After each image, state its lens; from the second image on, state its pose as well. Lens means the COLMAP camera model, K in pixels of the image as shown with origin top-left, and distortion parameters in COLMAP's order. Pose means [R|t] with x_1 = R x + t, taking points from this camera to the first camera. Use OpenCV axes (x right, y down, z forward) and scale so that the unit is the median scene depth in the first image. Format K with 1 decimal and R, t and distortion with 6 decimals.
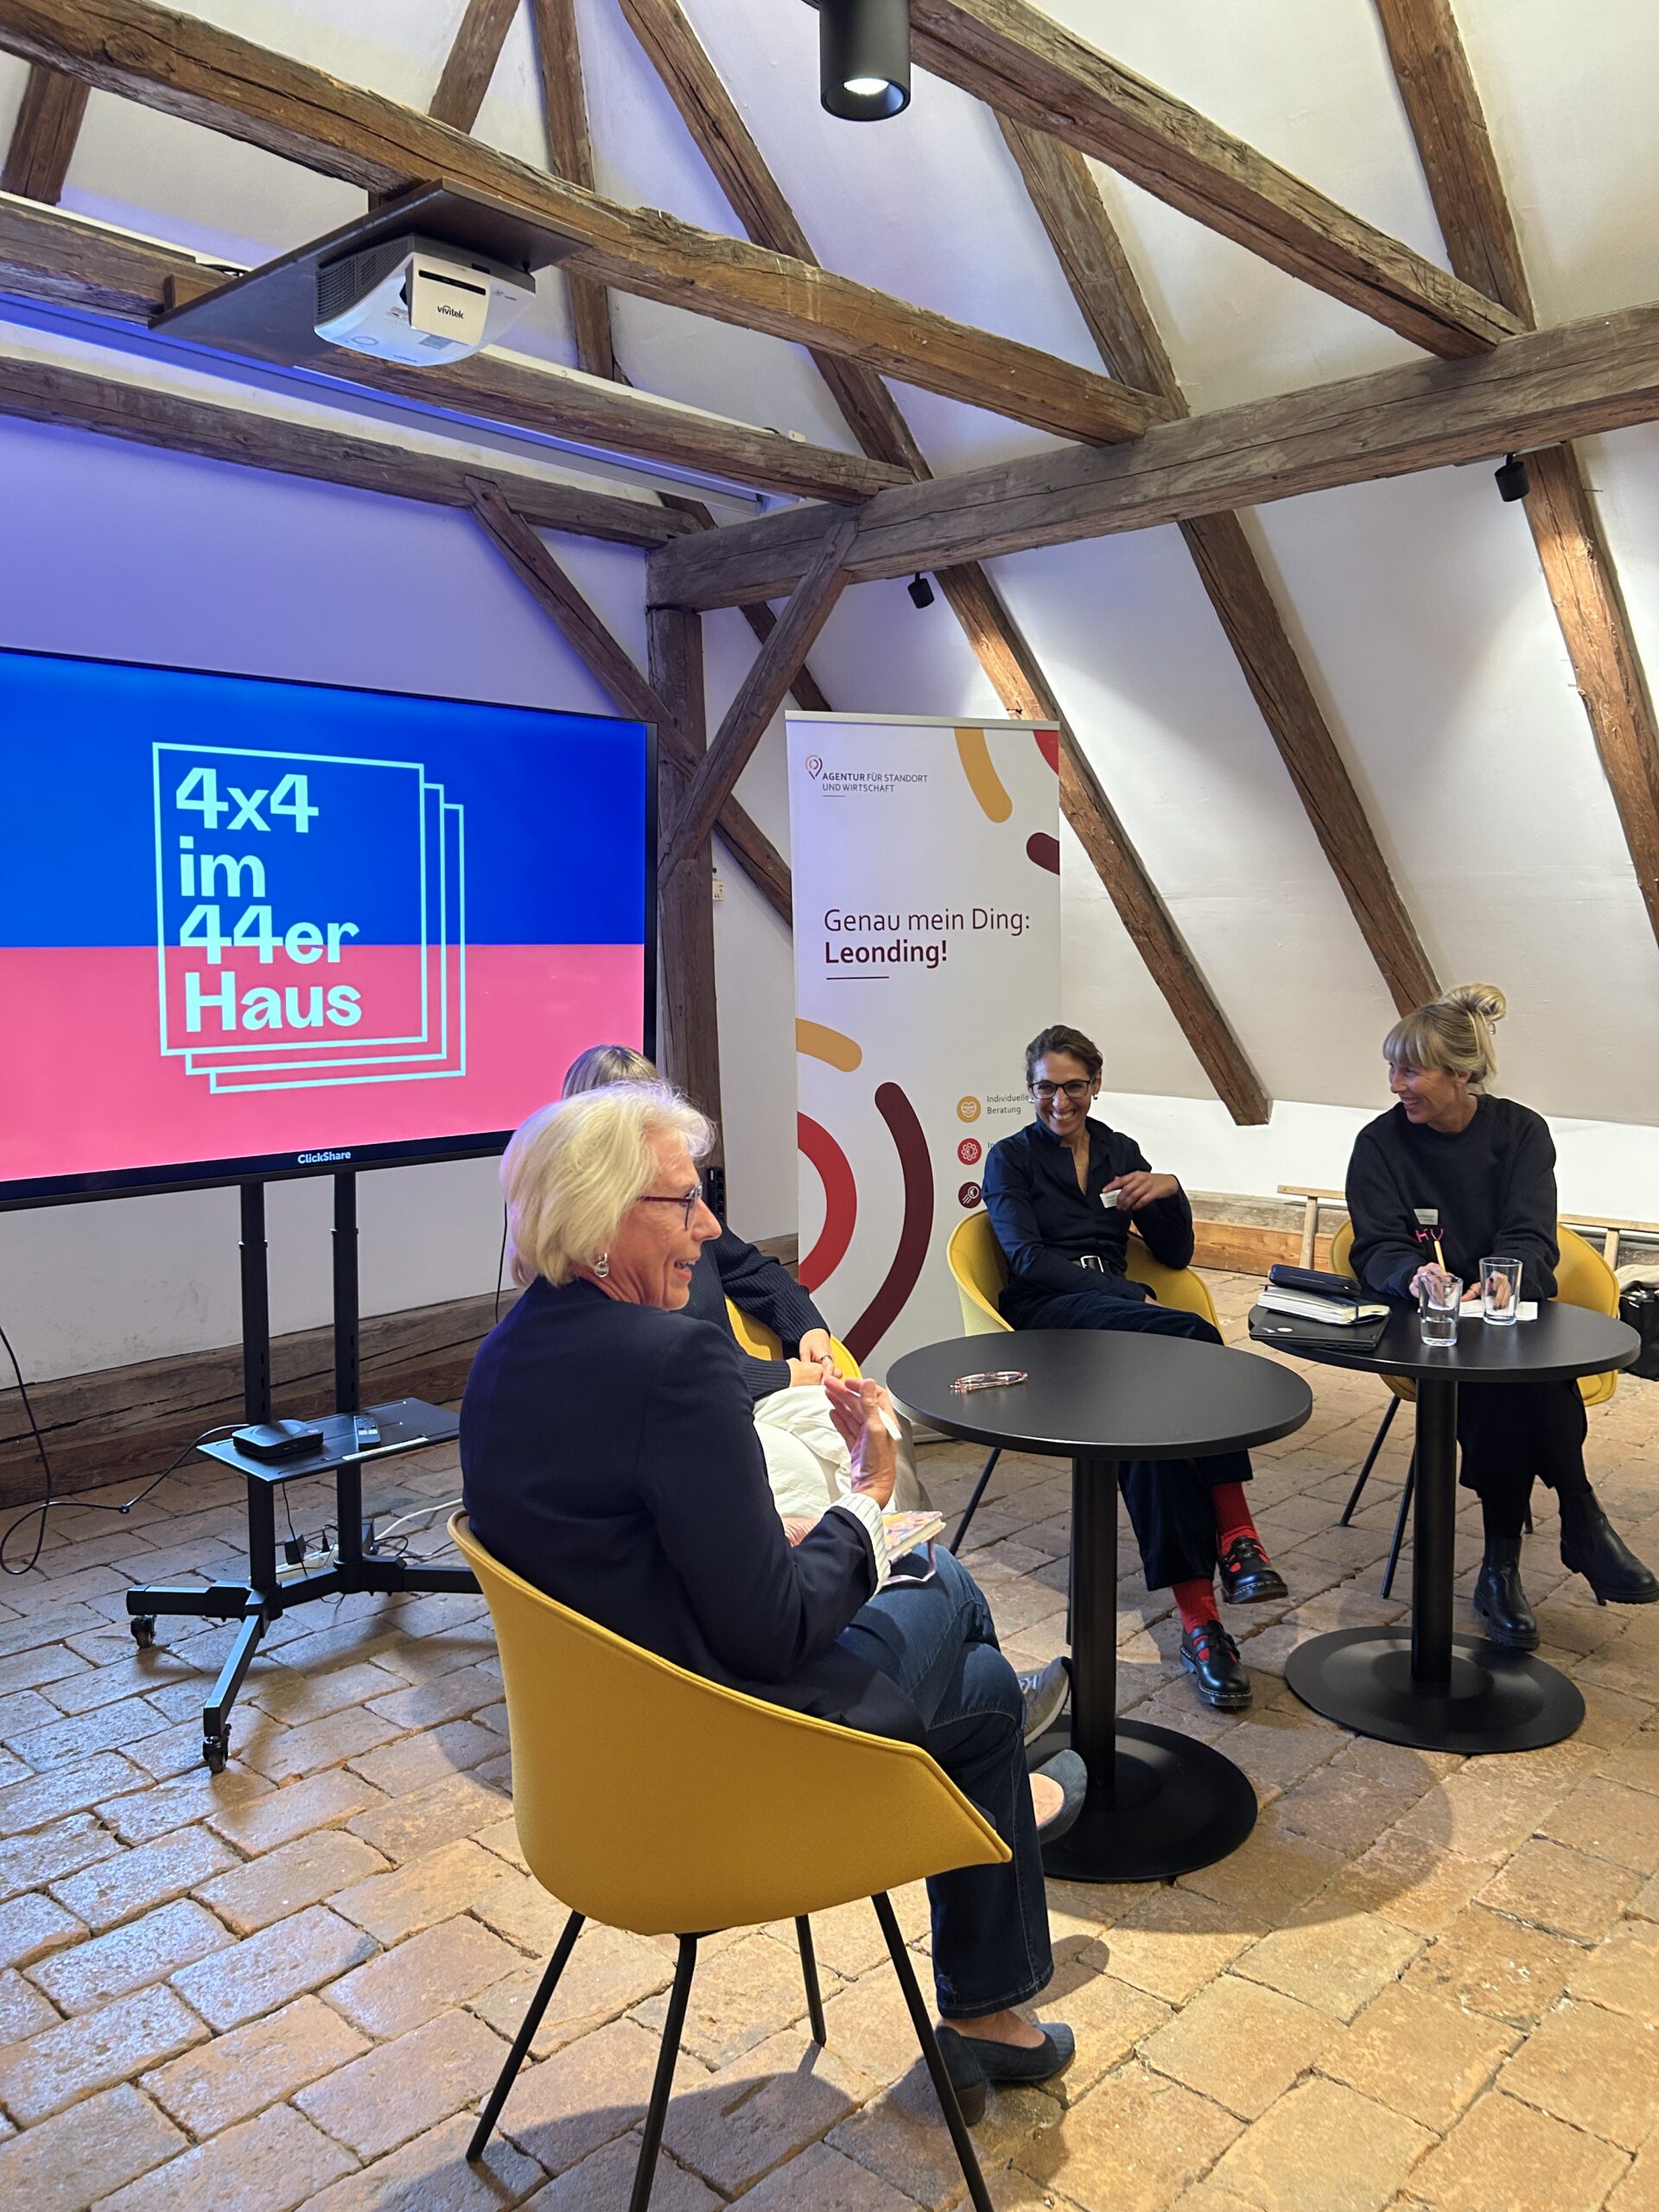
lens RADIAL K [[1683.3, 0, 855.6], [0, 1683.3, 1095.2], [0, 0, 1]] dist [0.042541, -0.051364]
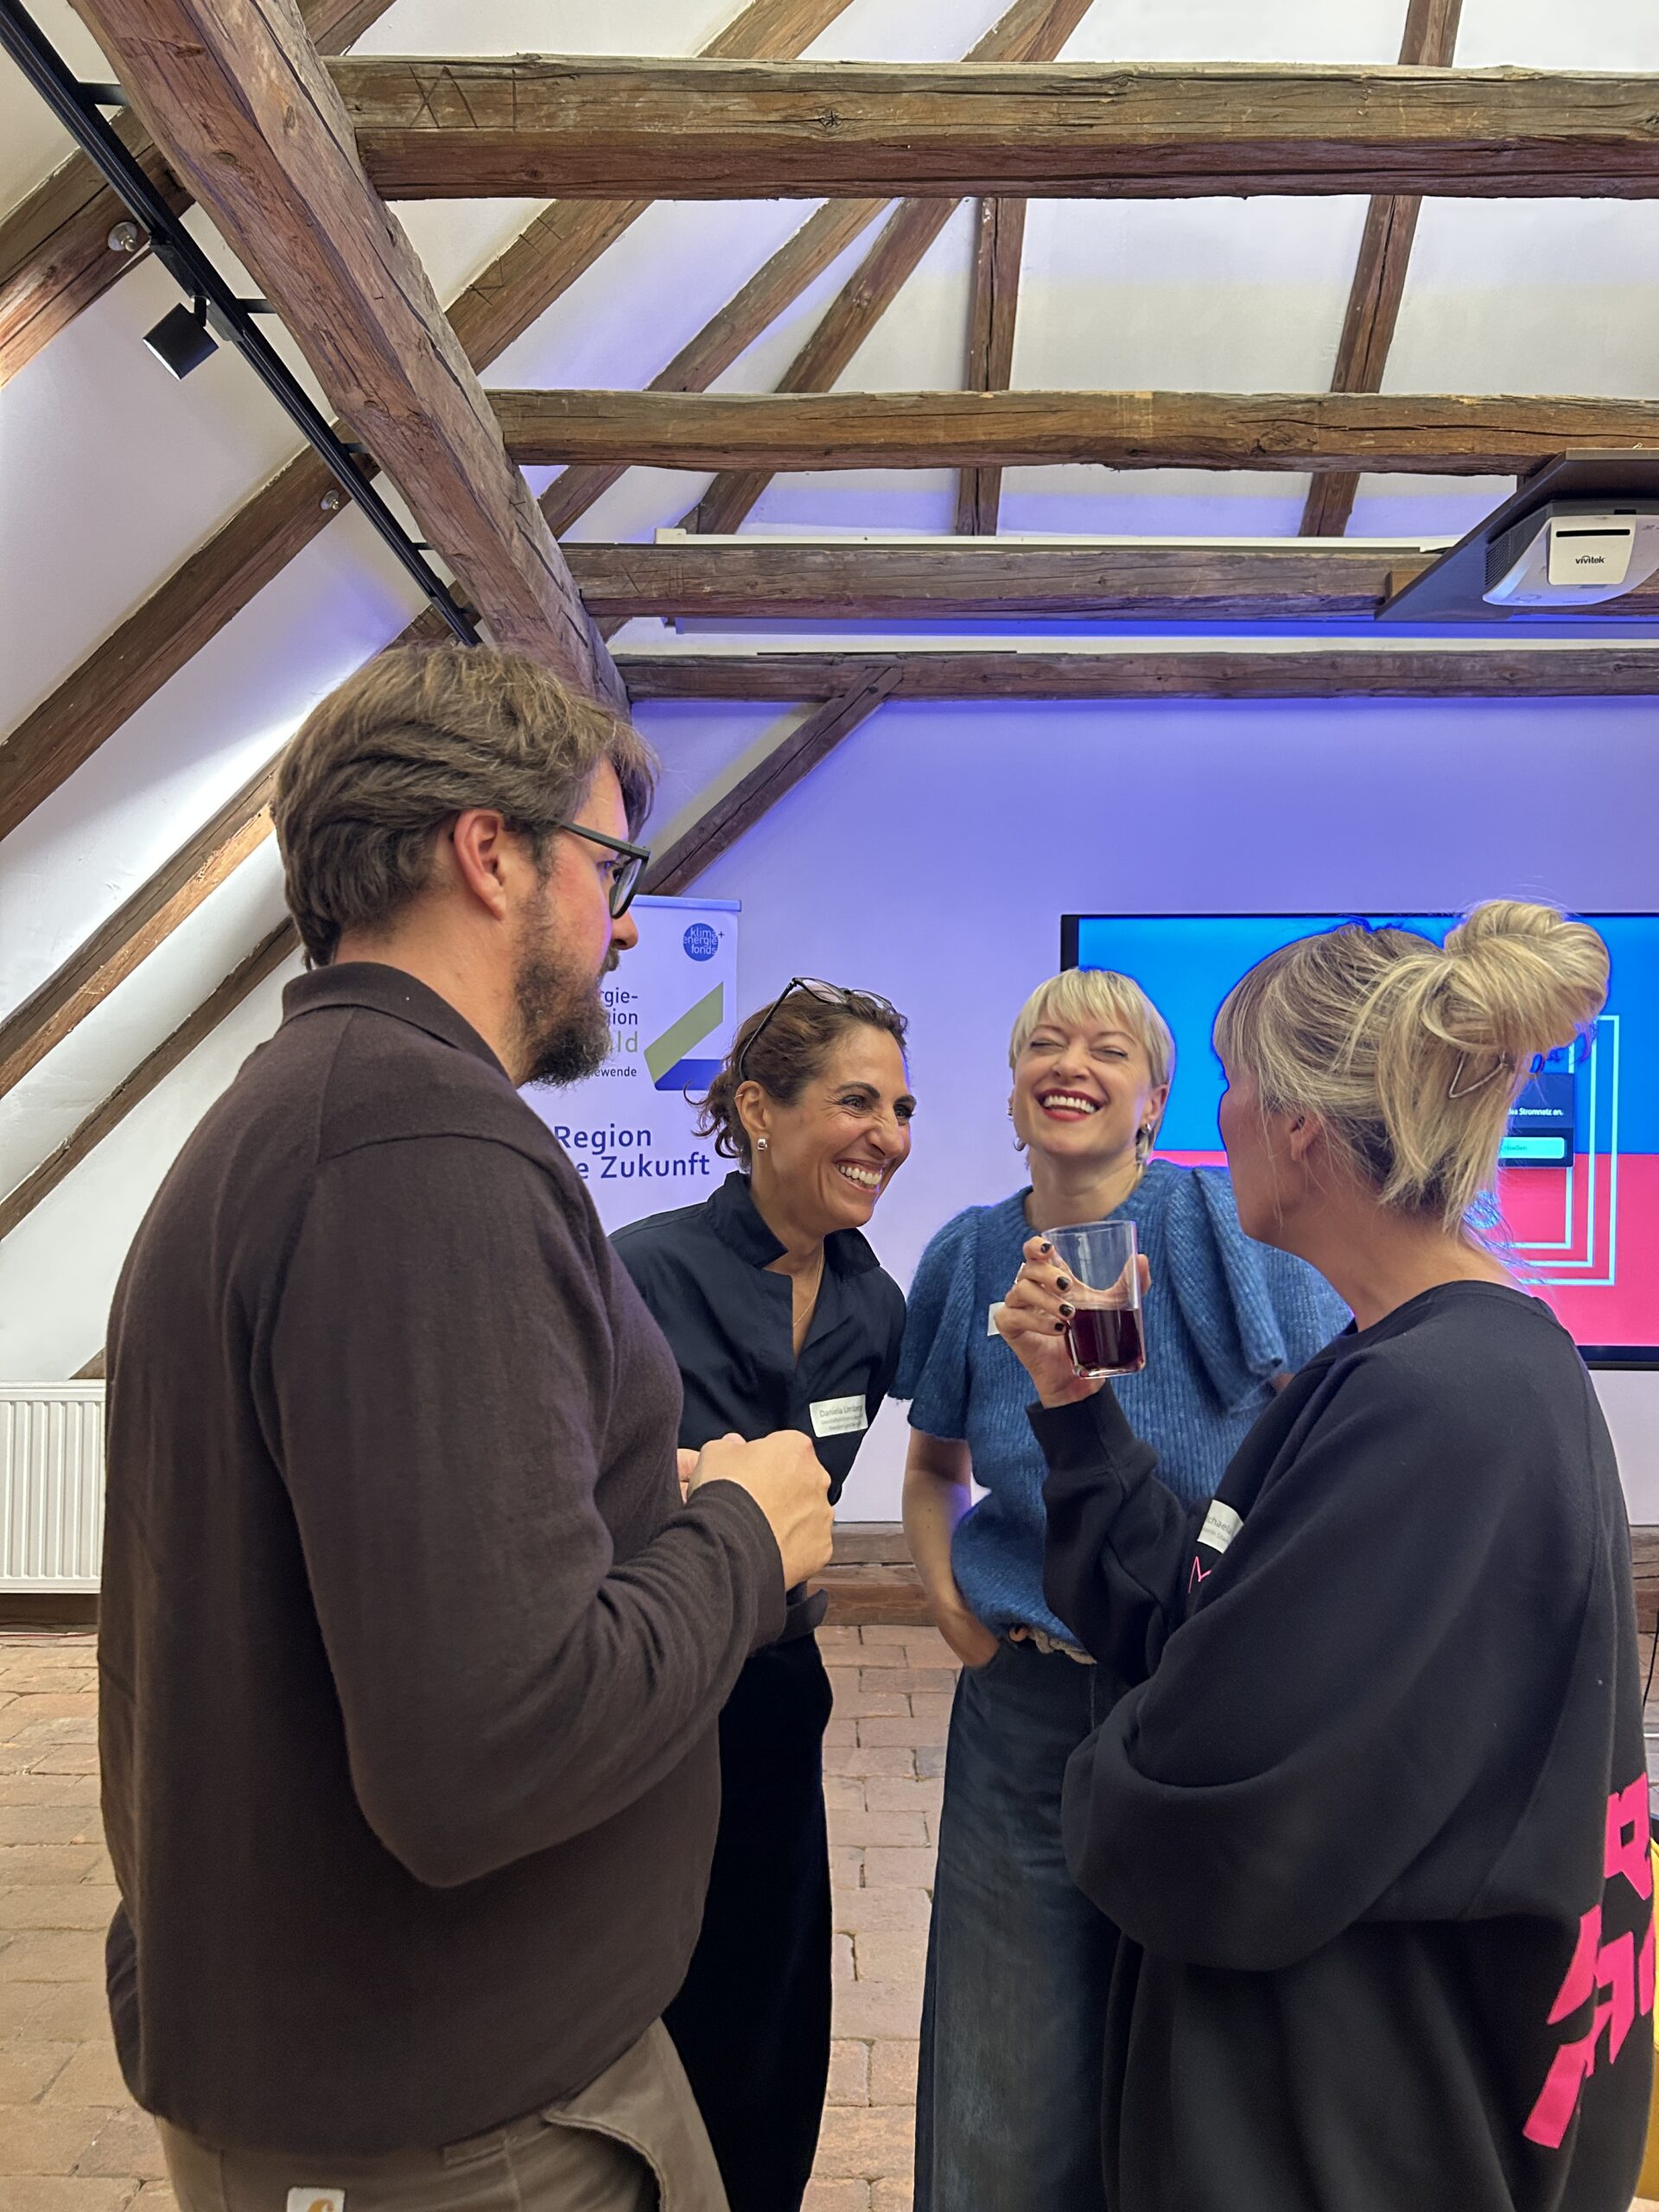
lens RADIAL K [[1683.3, 0, 816.9], [0, 1683.3, 1103.7], [0, 0, 1]] dist [0.042541, -0.051364]
pose [[0.668682, 0.004065, -0.743537, 0.187486], [-0.075624, 0.995171, -0.062570, -0.018915], [0.739692, 0.098069, 0.665761, -0.021736]]
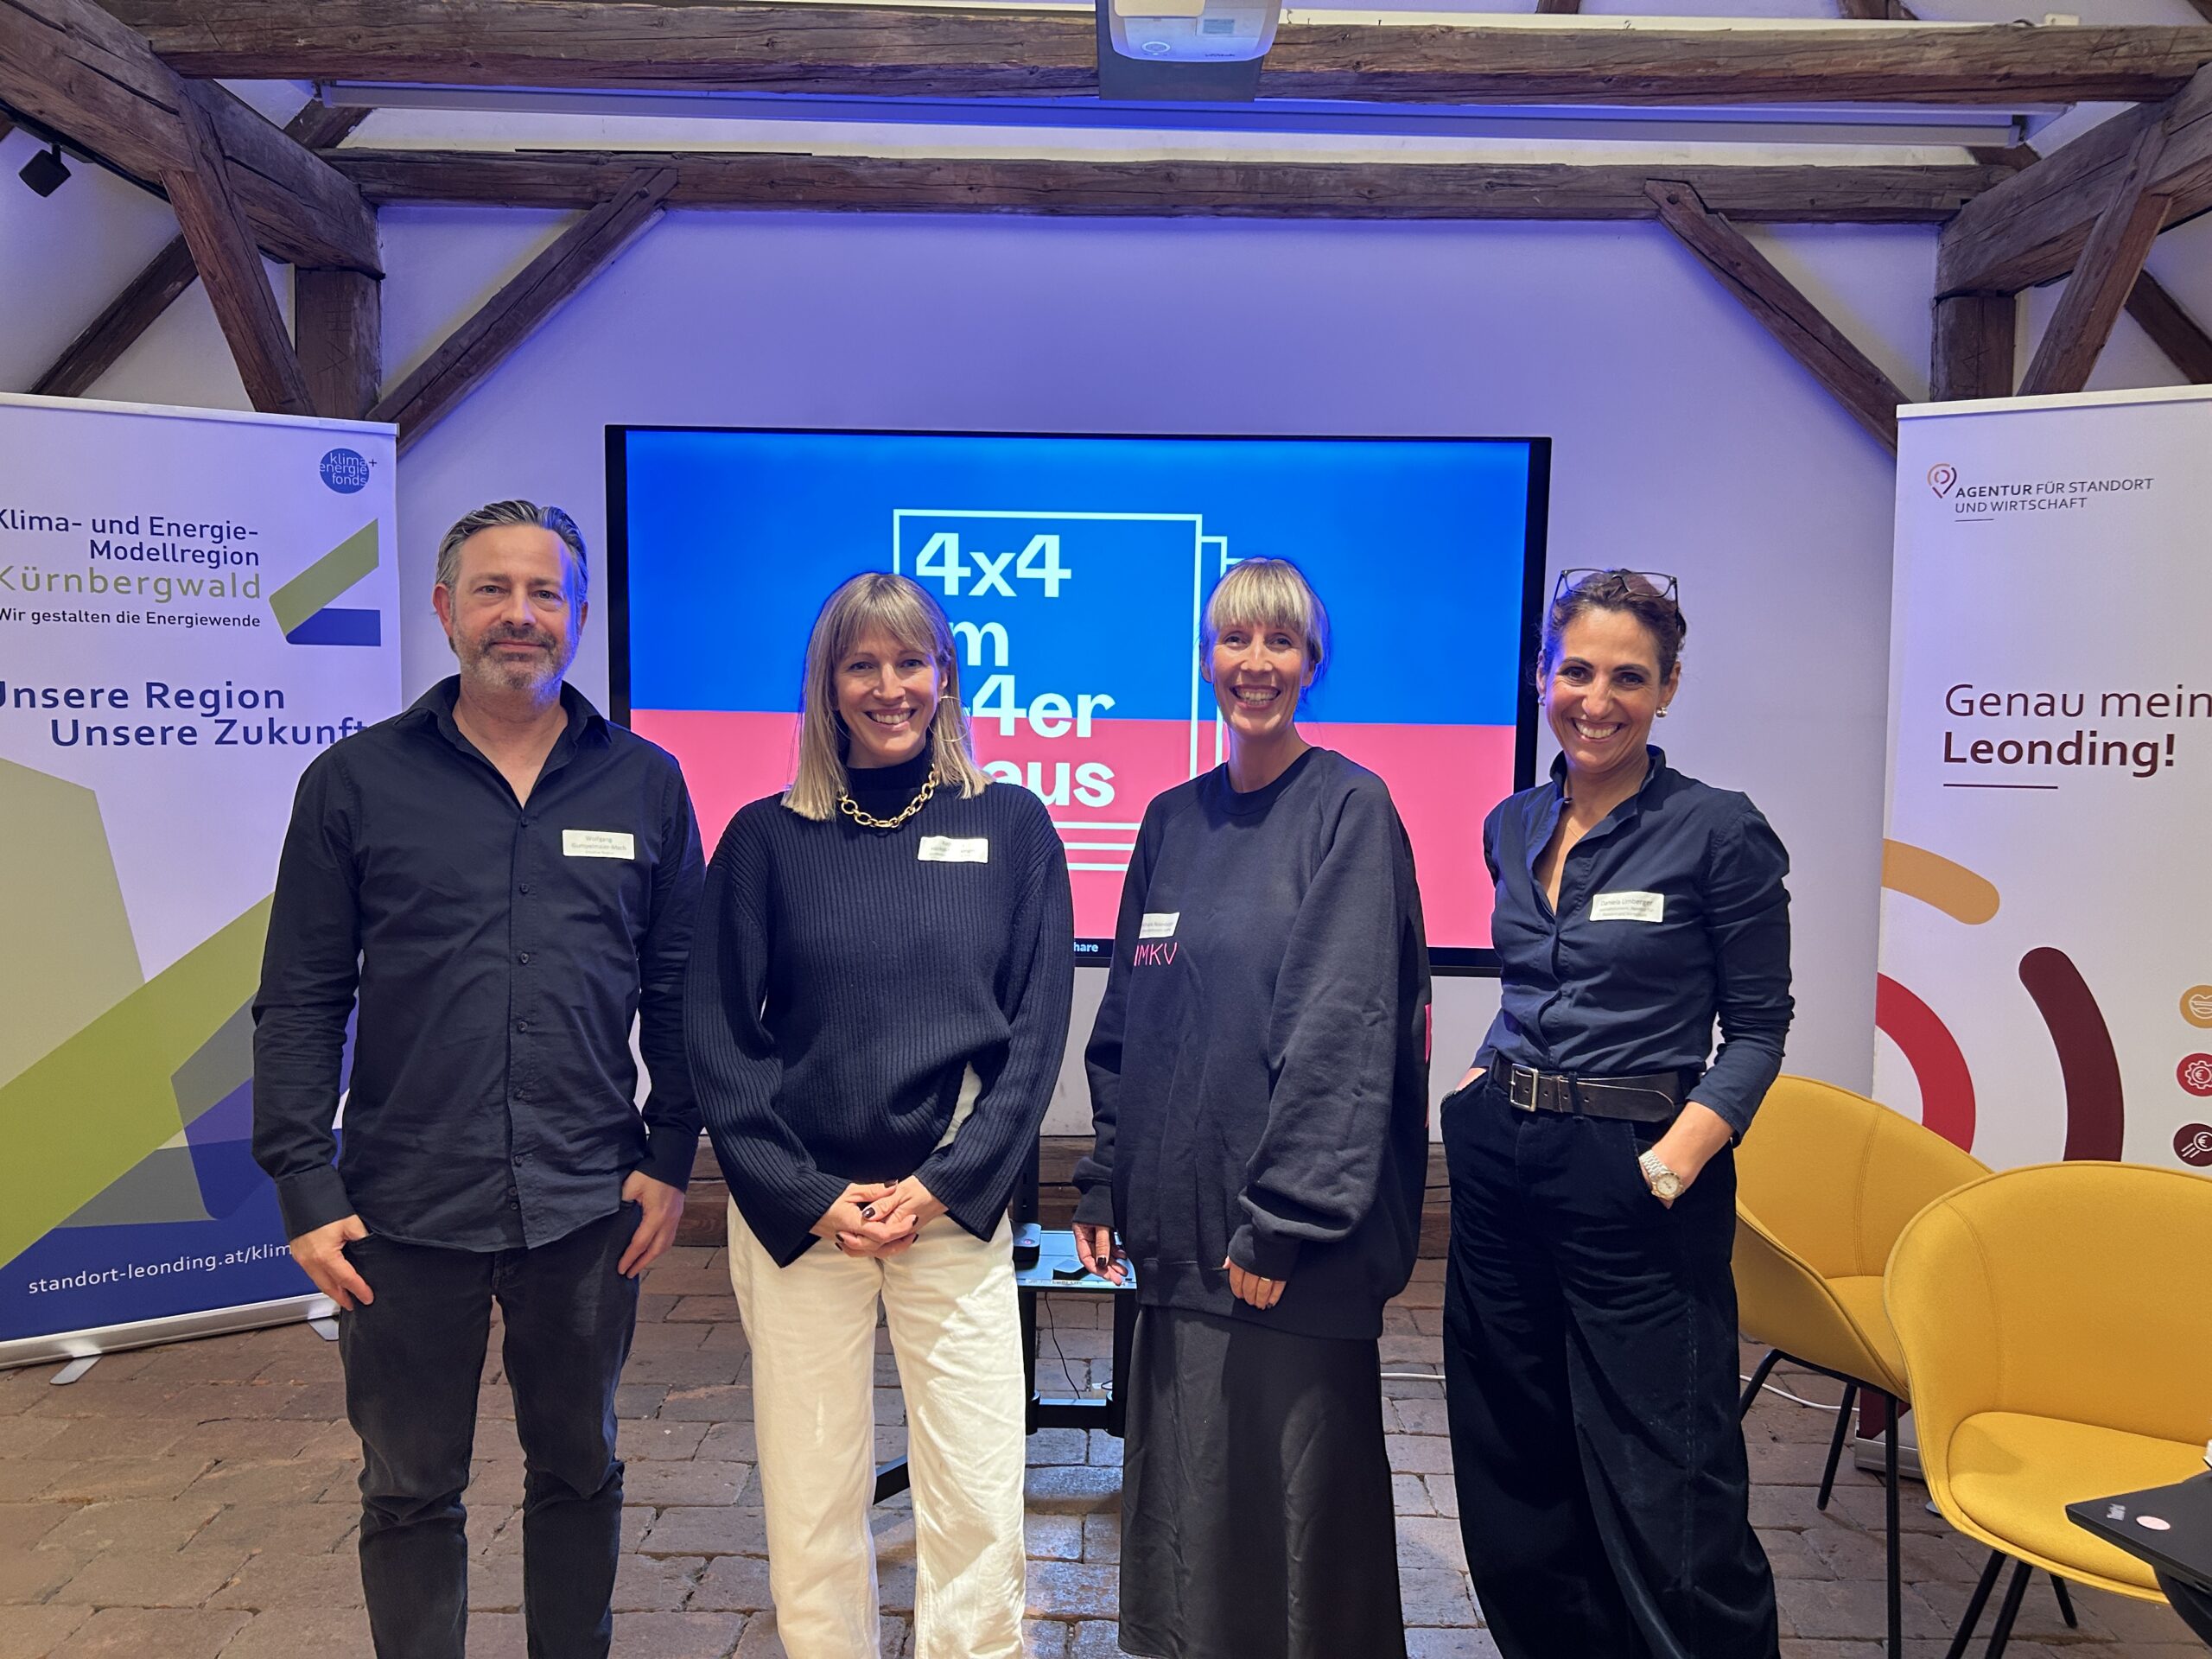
lens RADIAL K [[1683.3, 0, 1128.3], [0, 1683.3, 808.0], [0, 0, 1]] dist [0.042541, -0.051364]
pose [[0.677814, 0.055196, -0.733159, 0.334332], [-0.087855, 0.996114, -0.006231, -0.032853], [0.729966, 0.068635, 0.680029, 0.358749]]
